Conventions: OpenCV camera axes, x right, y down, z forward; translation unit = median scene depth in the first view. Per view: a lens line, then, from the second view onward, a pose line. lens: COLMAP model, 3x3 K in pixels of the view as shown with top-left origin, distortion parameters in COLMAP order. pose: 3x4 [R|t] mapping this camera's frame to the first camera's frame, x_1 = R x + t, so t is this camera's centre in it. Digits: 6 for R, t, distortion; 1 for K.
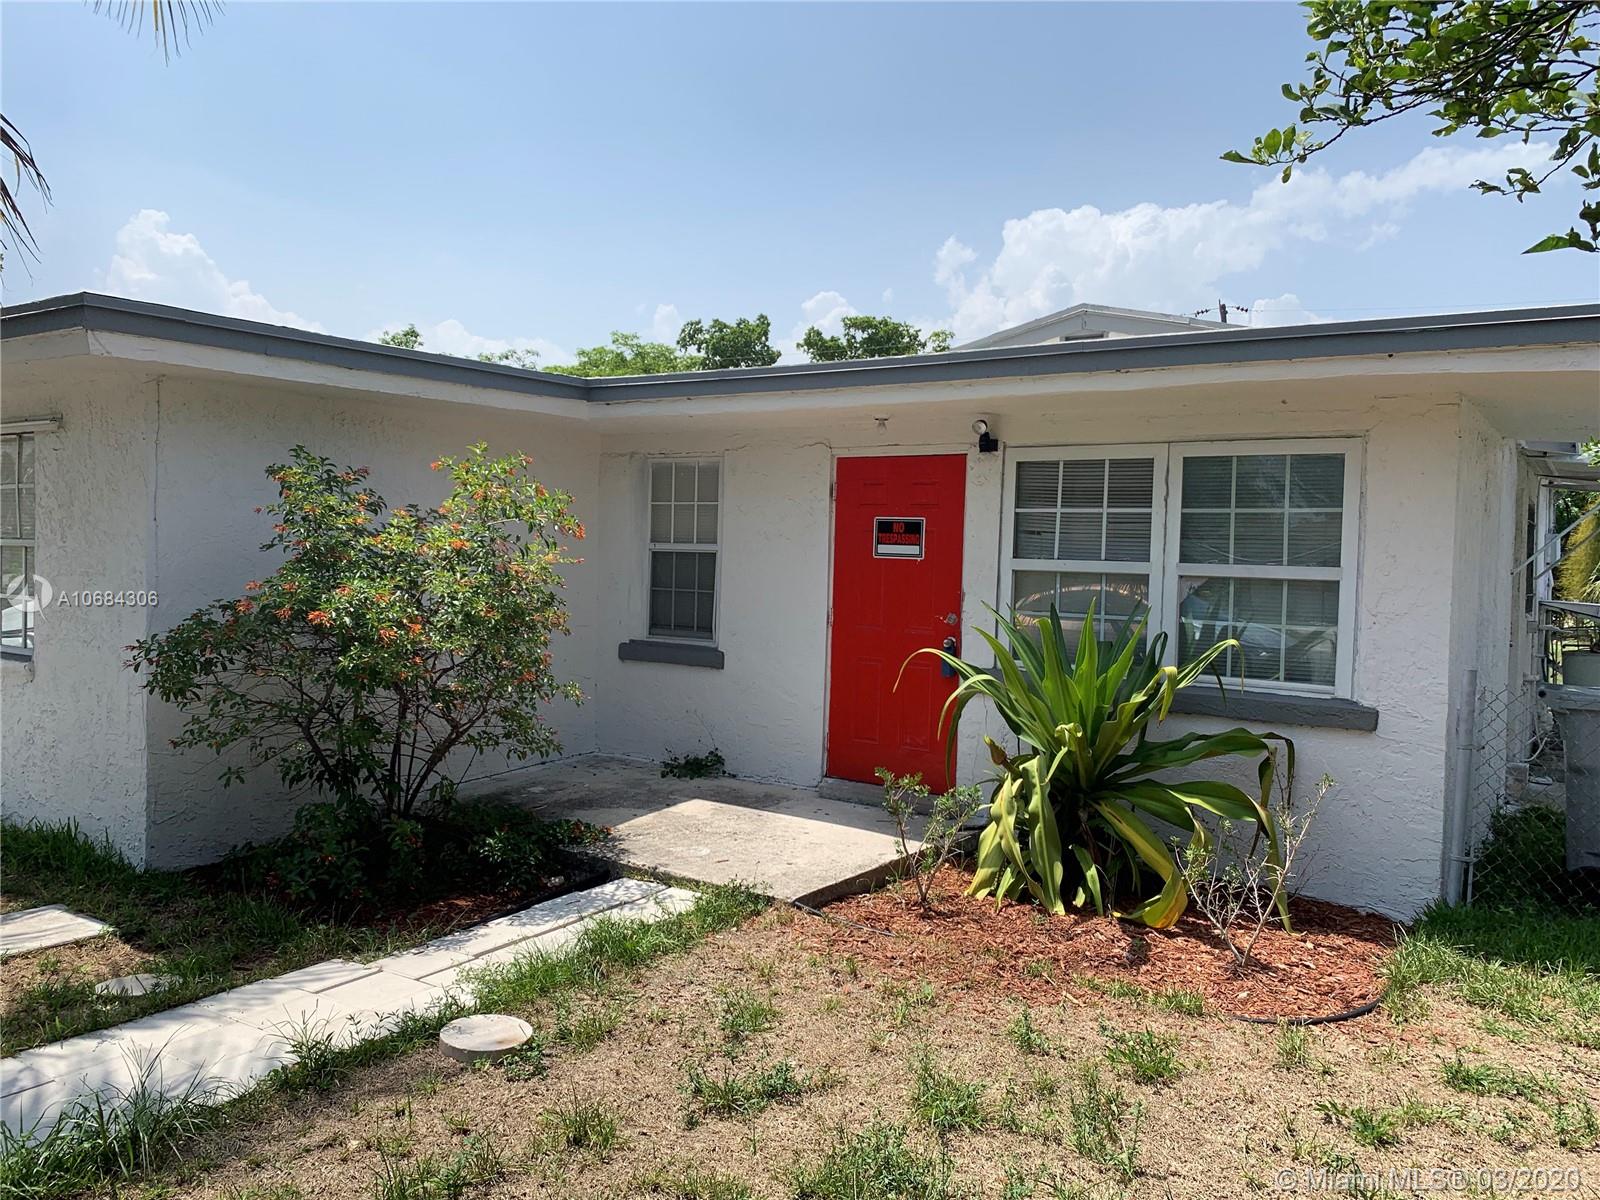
lens RADIAL K [[1238.2, 0, 805.0], [0, 1238.2, 594.5], [0, 0, 1]] dist [0.053429, -0.050739]
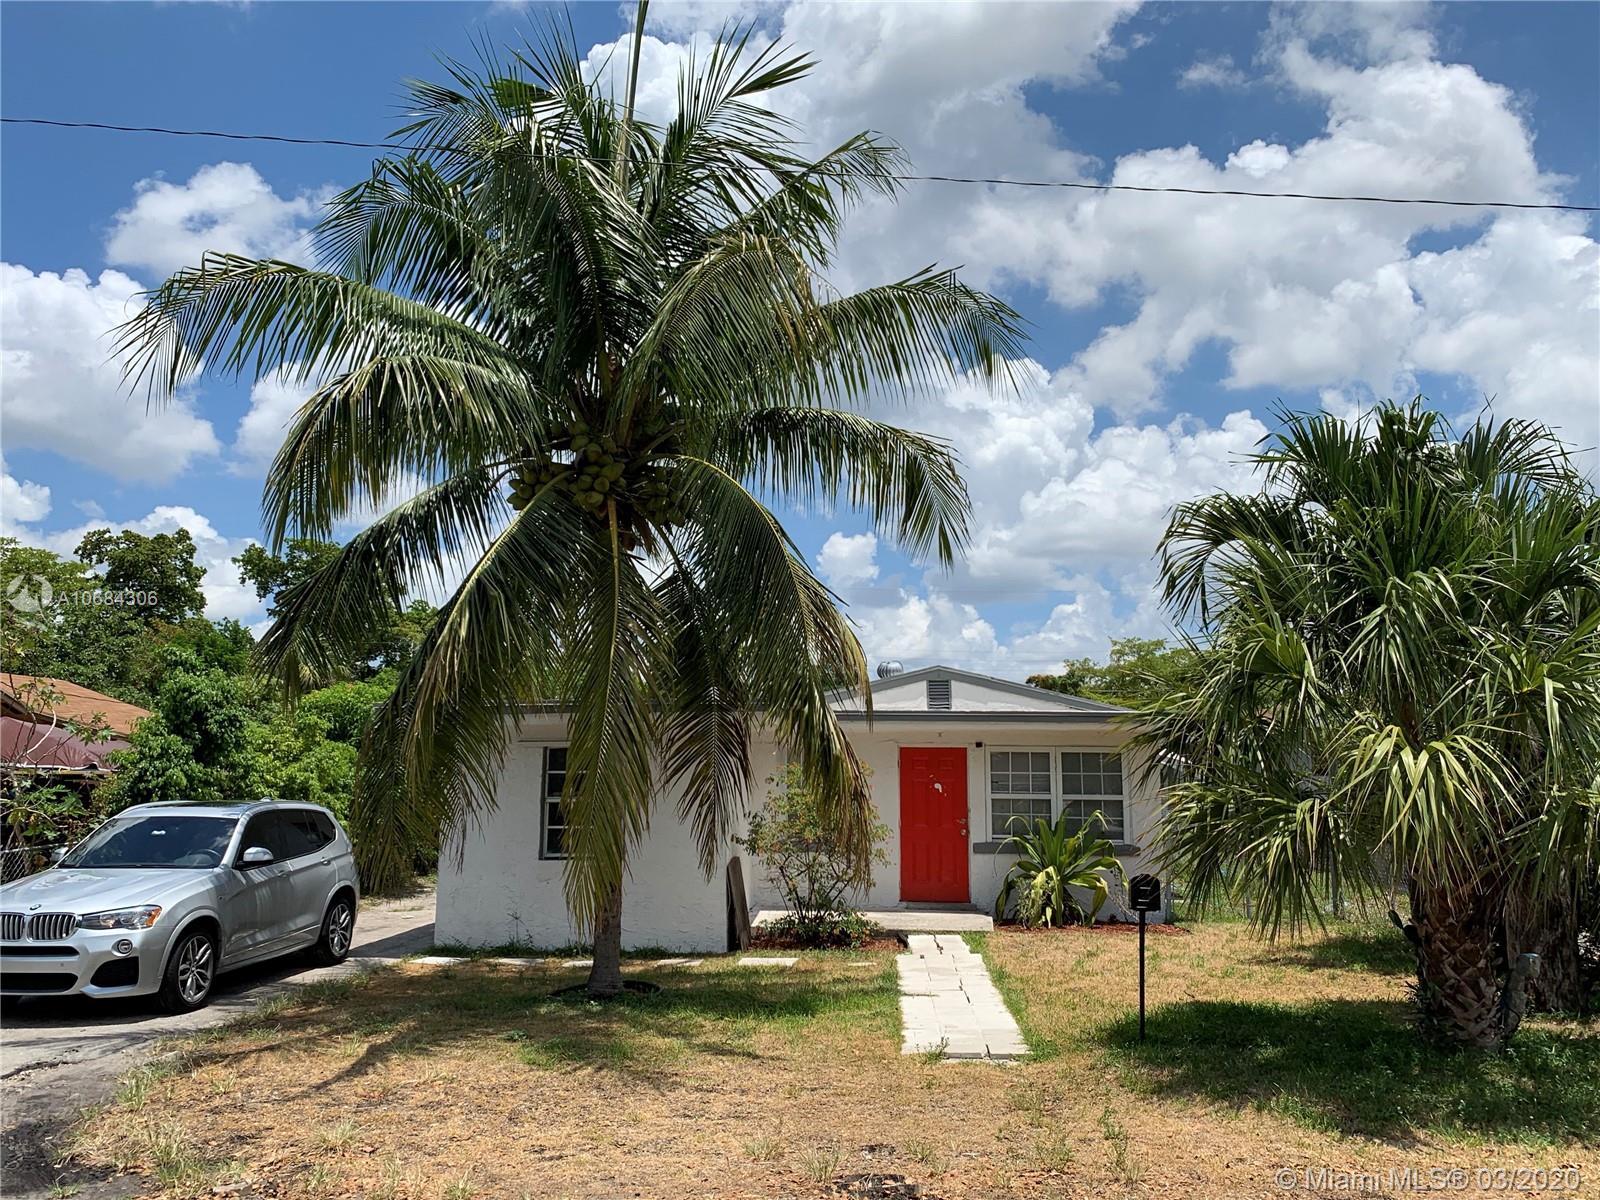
lens RADIAL K [[1314.5, 0, 800.8], [0, 1314.5, 594.3], [0, 0, 1]] dist [0.049668, -0.027616]
pose [[0.849888, 0.049097, 0.524671, -1.705346], [0.035471, 0.988062, -0.149917, -0.047745], [-0.525768, 0.146023, 0.838001, -1.107067]]
